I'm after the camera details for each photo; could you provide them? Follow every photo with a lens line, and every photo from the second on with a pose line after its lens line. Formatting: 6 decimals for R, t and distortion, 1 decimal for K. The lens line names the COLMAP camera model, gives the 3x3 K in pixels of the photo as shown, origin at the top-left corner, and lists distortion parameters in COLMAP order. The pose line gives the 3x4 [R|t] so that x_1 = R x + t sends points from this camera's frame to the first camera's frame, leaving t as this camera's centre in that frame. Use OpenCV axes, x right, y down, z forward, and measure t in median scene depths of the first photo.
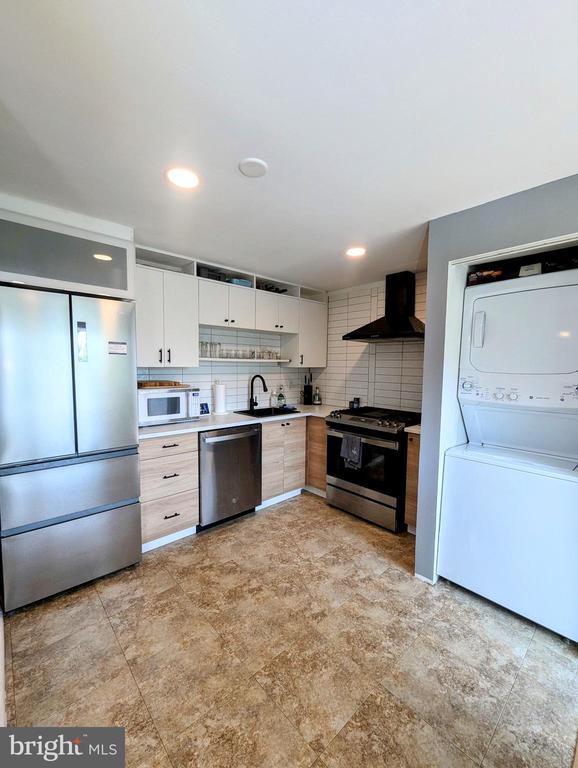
lens RADIAL K [[317.5, 0, 285.7], [0, 317.5, 387.9], [0, 0, 1]] dist [-0.000410, -0.000511]
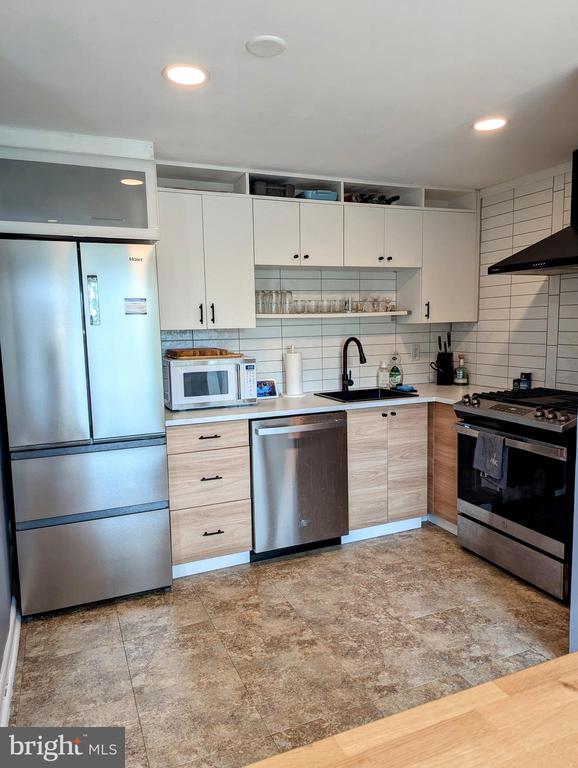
lens RADIAL K [[538.0, 0, 287.0], [0, 538.0, 383.5], [0, 0, 1]] dist [0.040004, -0.036091]
pose [[0.943940, 0.005957, -0.330064, 0.204681], [0.008154, 0.999112, 0.041349, 0.008821], [0.330017, -0.041722, 0.943052, -0.100549]]
